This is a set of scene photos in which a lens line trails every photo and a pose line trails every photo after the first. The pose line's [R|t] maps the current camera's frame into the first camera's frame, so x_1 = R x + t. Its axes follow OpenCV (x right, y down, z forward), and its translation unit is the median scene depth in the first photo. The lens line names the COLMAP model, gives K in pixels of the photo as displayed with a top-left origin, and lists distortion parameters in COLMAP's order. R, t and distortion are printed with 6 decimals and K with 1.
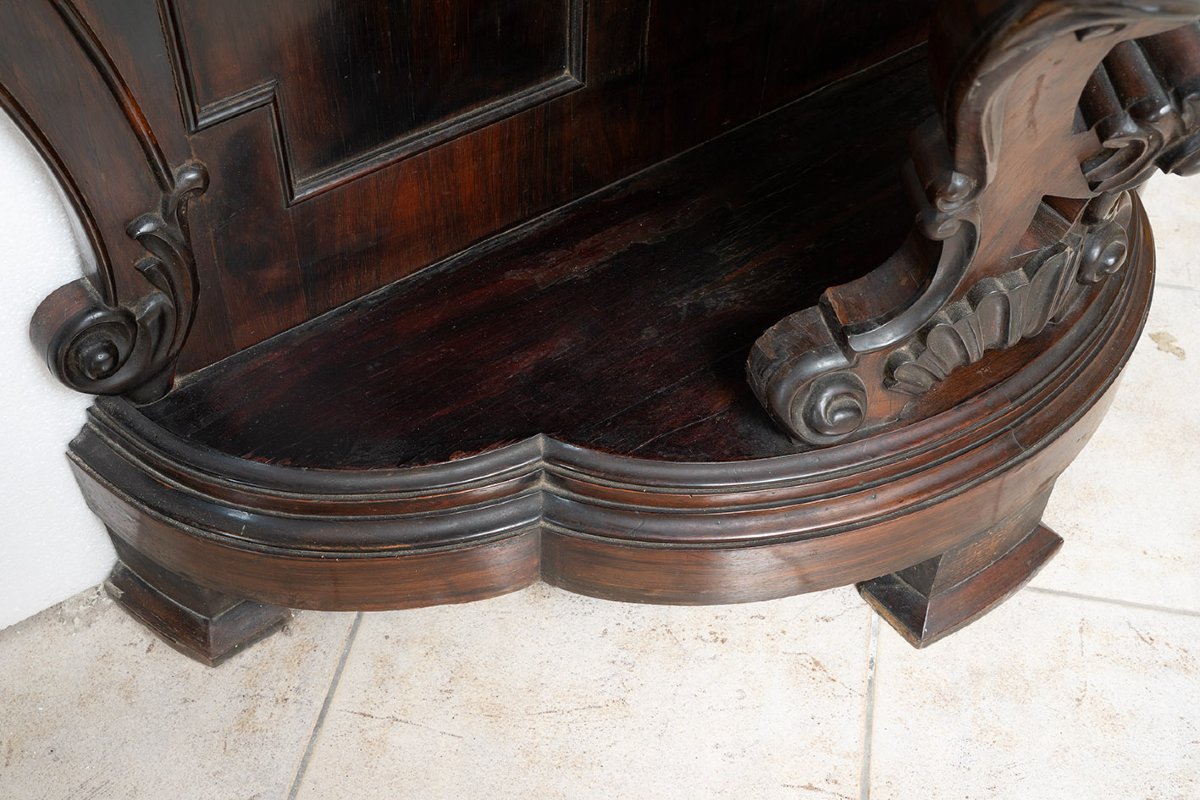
lens RADIAL K [[1343.6, 0, 603.9], [0, 1343.6, 399.4], [0, 0, 1]] dist [0.027784, 0.000000]
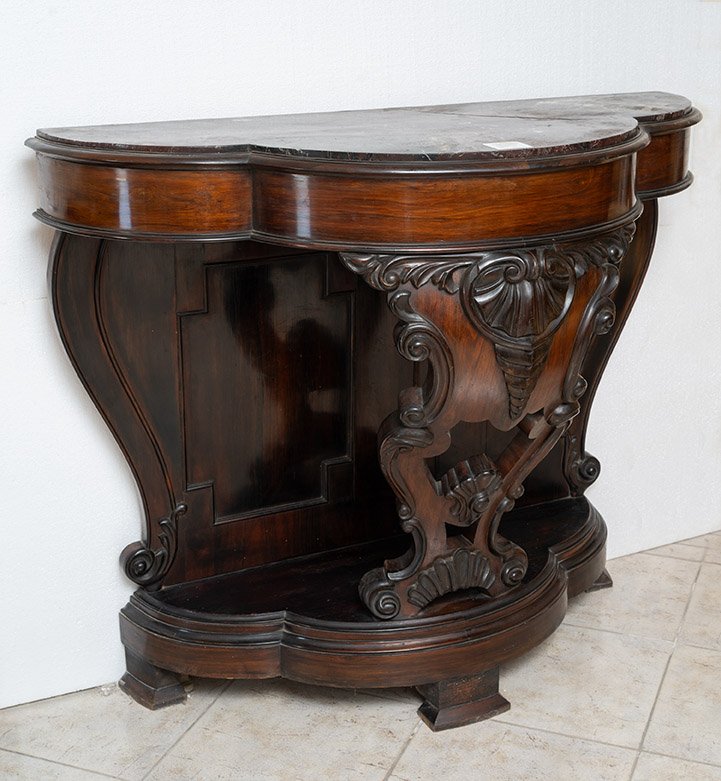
lens RADIAL K [[1214.2, 0, 363.3], [0, 1214.2, 370.6], [0, 0, 1]] dist [0.012418, 0.000000]
pose [[0.980247, 0.039328, -0.193827, 0.555574], [-0.128188, 0.872646, -0.471230, 0.726782], [0.150610, 0.486768, 0.860450, -1.309219]]
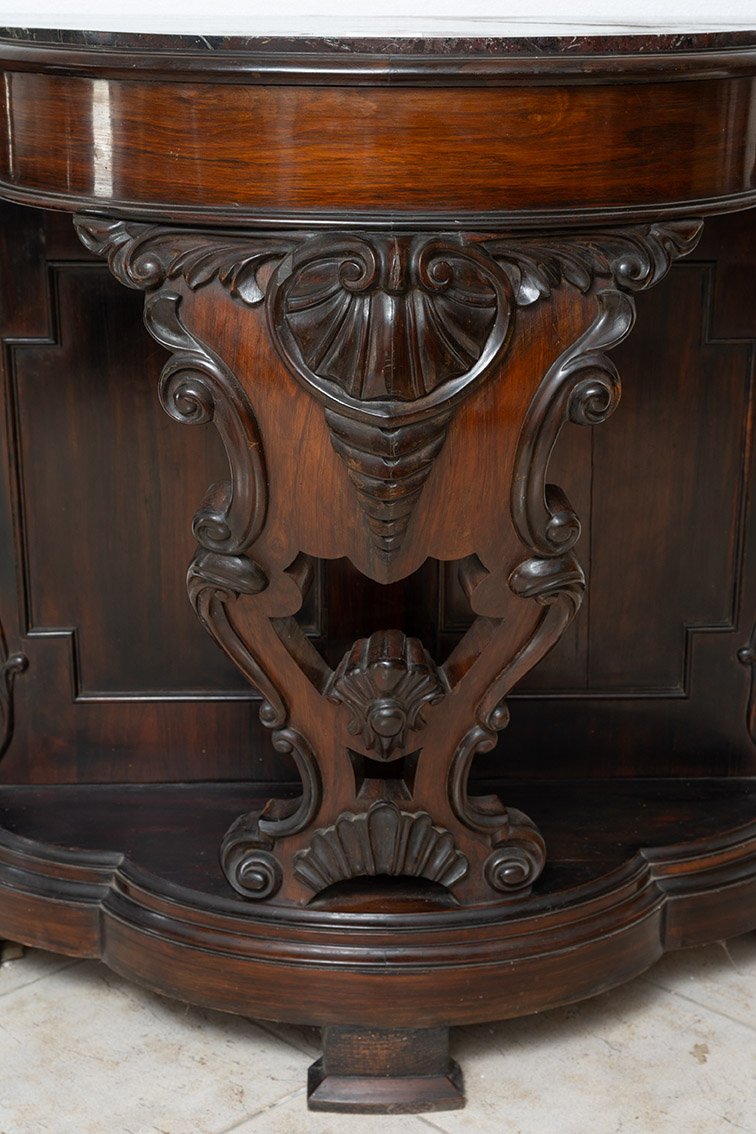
lens RADIAL K [[1815.8, 0, 370.7], [0, 1815.8, 637.4], [0, 0, 1]] dist [0.003467, 0.000000]
pose [[0.822721, 0.185323, -0.537389, 1.309216], [-0.412965, 0.844499, -0.341001, 0.422634], [0.390629, 0.502471, 0.771318, -0.703347]]
